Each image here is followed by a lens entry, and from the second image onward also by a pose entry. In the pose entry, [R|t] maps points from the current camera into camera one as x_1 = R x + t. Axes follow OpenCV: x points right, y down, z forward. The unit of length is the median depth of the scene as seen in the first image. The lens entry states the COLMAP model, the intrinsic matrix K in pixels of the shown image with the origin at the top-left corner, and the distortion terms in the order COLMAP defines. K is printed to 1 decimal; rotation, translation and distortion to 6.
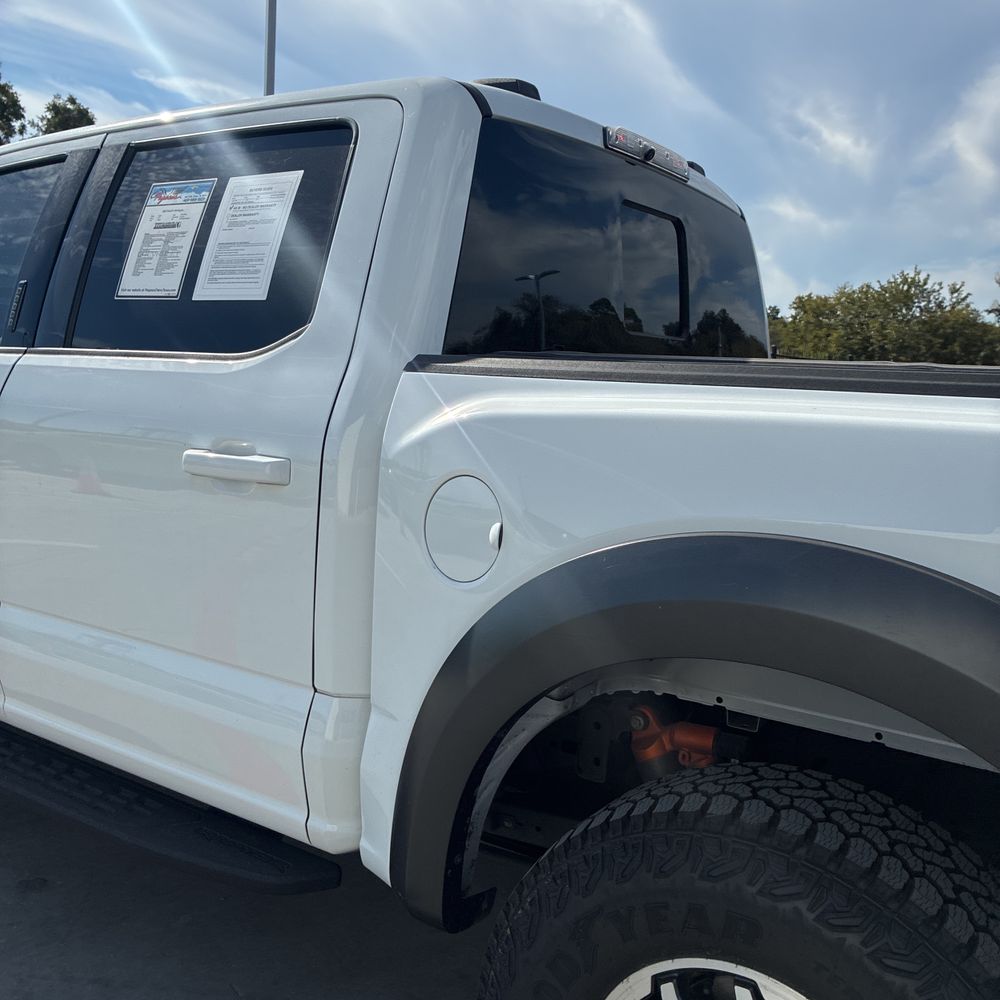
lens RADIAL K [[1016.4, 0, 491.9], [0, 1016.4, 512.1], [0, 0, 1]] dist [0.016645, 0.000000]
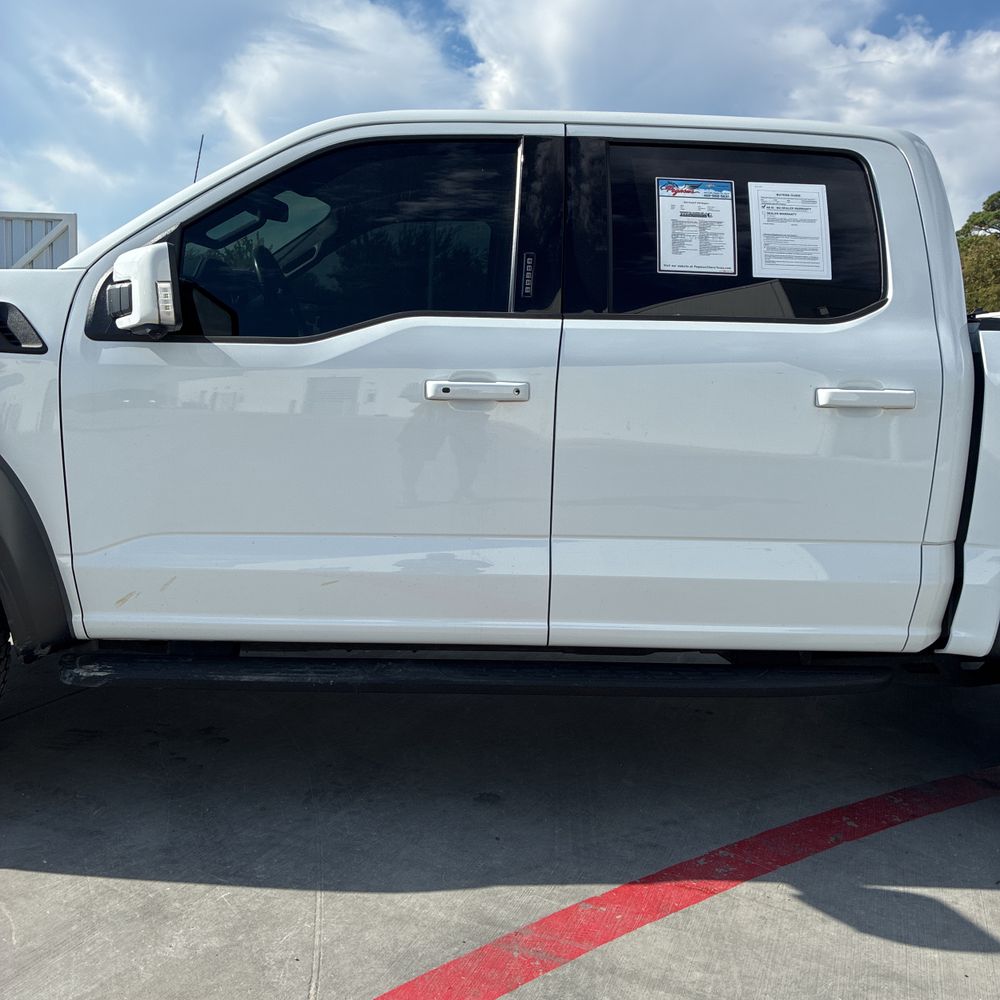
lens RADIAL K [[1016.4, 0, 485.3], [0, 1016.4, 507.3], [0, 0, 1]] dist [0.016645, 0.000000]
pose [[0.798613, -0.107774, 0.592117, -1.305699], [0.086884, 0.994175, 0.063771, -0.026073], [-0.595541, 0.000517, 0.803325, 0.148697]]
